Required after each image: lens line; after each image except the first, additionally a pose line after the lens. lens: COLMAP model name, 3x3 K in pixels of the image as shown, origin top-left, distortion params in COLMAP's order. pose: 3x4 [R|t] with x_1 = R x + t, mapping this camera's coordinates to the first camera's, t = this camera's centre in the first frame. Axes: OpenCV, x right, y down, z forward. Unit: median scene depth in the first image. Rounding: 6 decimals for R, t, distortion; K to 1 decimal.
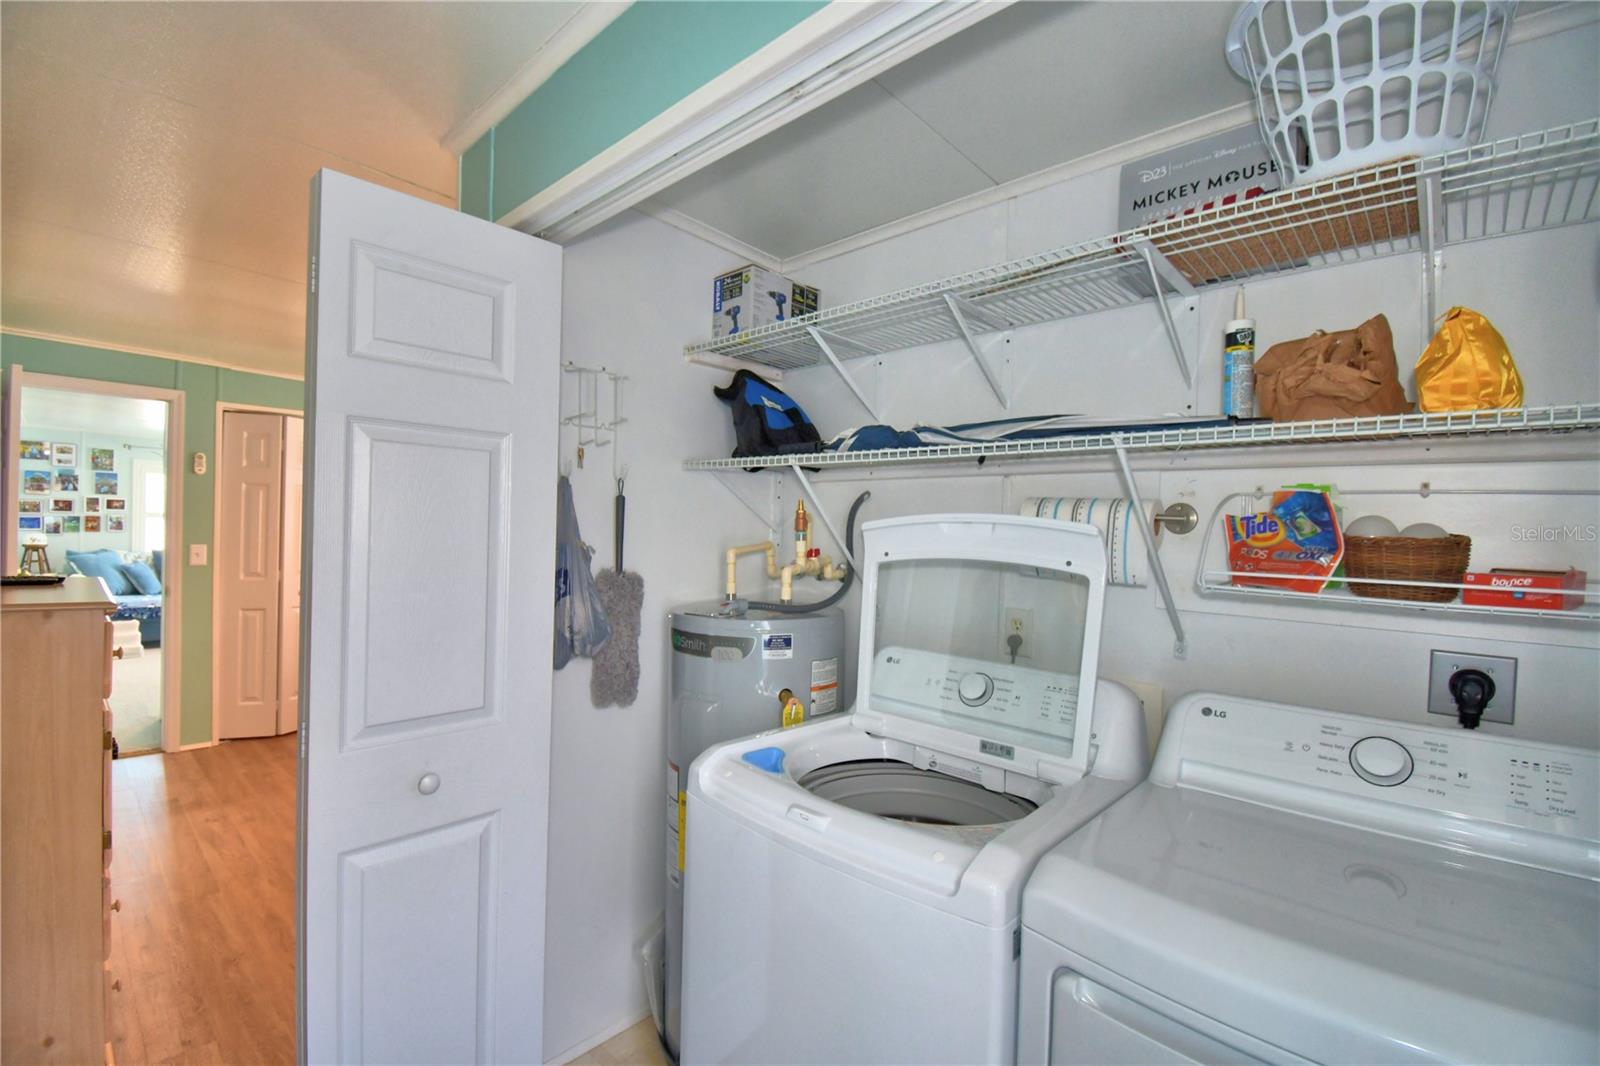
lens RADIAL K [[703.0, 0, 787.2], [0, 703.0, 535.7], [0, 0, 1]] dist [-0.005011, -0.008886]
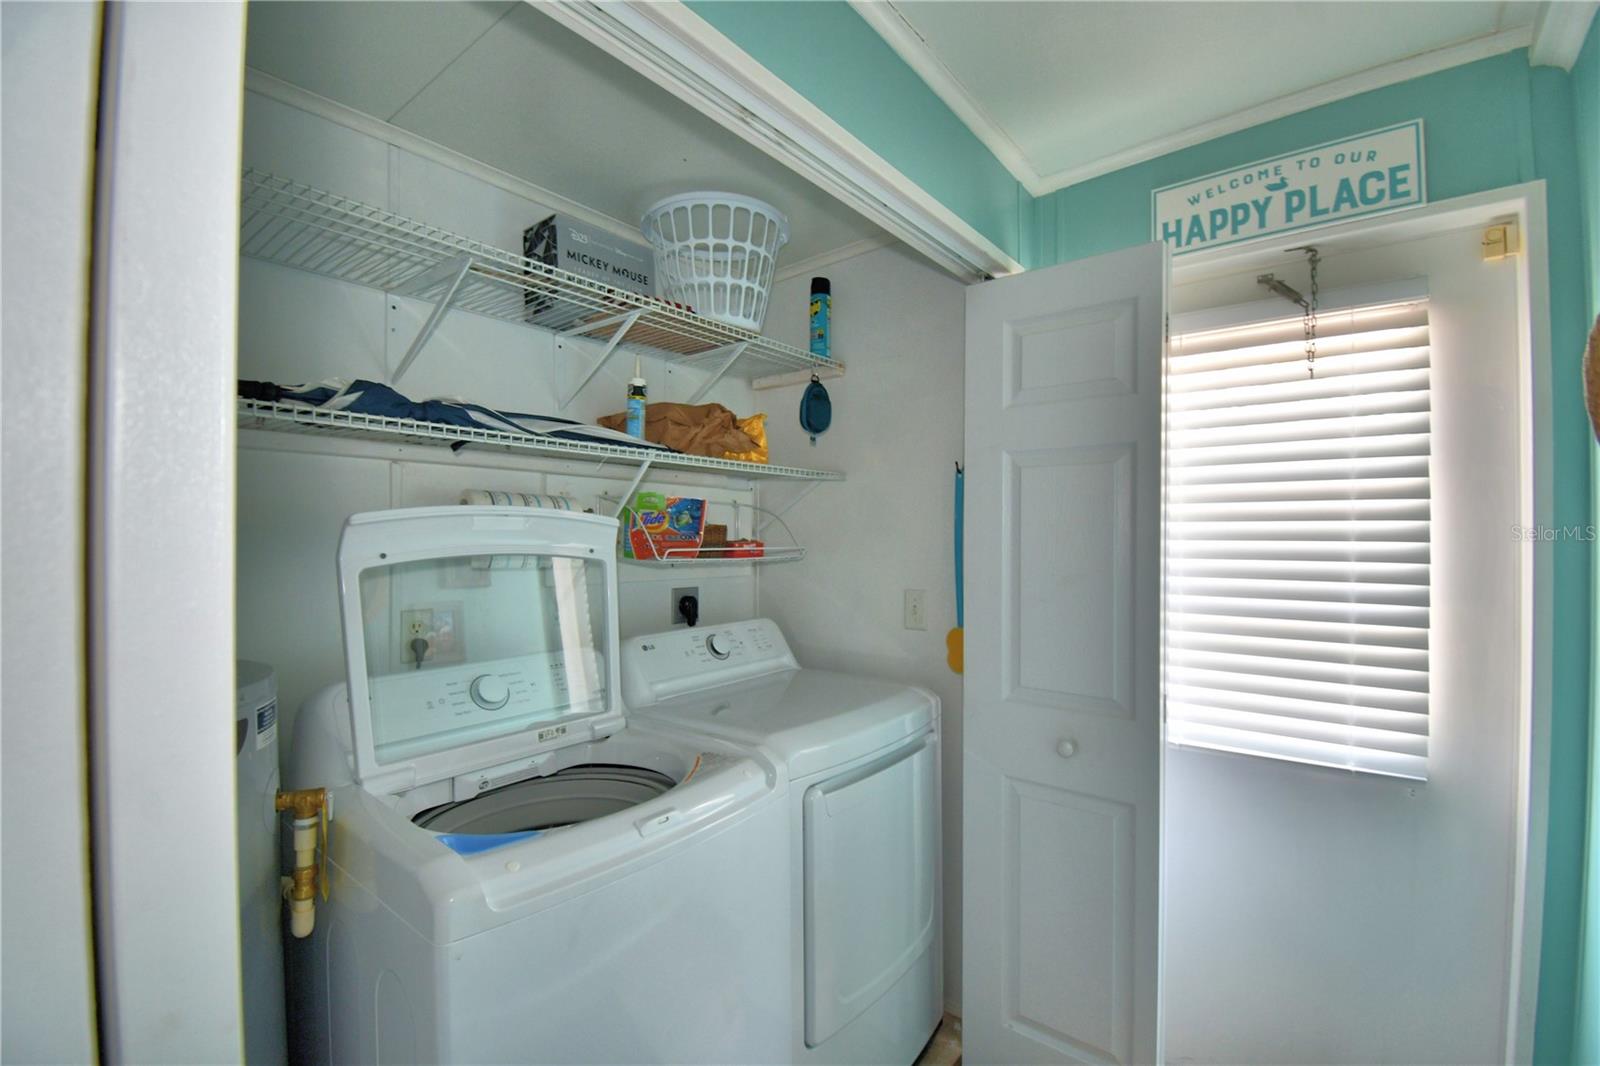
lens RADIAL K [[703.0, 0, 797.5], [0, 703.0, 529.8], [0, 0, 1]] dist [-0.005011, -0.008886]
pose [[-0.097702, -0.015996, 0.995087, -0.773108], [0.007987, 0.999826, 0.016856, -0.011774], [-0.995184, 0.009594, -0.097557, 0.742541]]
